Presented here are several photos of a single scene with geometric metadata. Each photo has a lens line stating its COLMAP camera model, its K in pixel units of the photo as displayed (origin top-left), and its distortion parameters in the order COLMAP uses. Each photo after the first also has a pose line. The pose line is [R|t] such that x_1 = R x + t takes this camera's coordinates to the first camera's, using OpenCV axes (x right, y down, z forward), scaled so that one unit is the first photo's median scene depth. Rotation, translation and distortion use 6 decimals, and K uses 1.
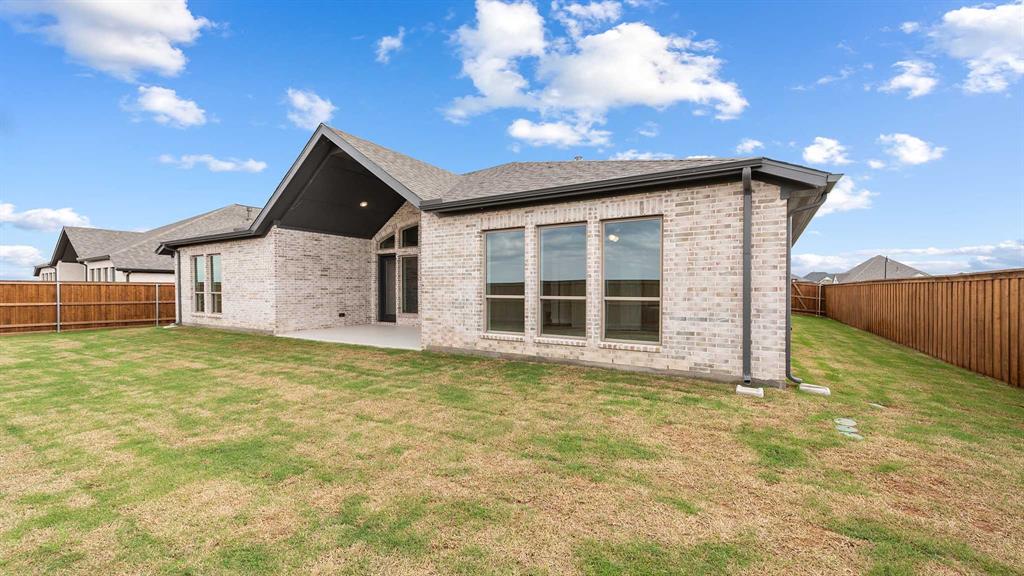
lens RADIAL K [[395.6, 0, 514.8], [0, 395.6, 292.3], [0, 0, 1]] dist [0.000745, 0.000031]
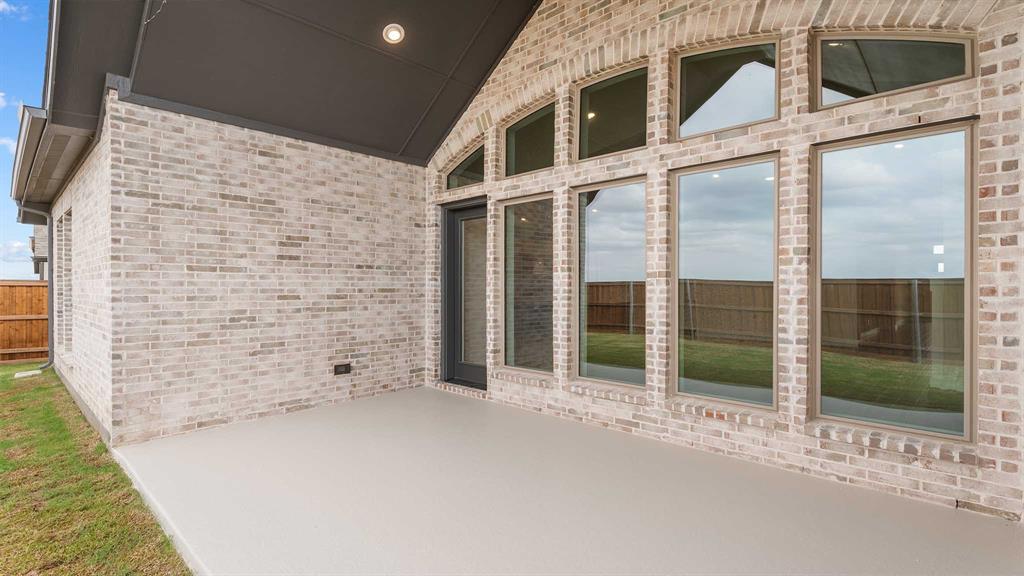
lens RADIAL K [[483.9, 0, 512.0], [0, 483.9, 288.0], [0, 0, 1]] dist [-0.000386, -0.000046]
pose [[0.973430, 0.002684, -0.228967, -0.181049], [-0.005068, 0.999939, -0.009825, -0.012289], [0.228927, 0.010725, 0.973385, 0.588018]]
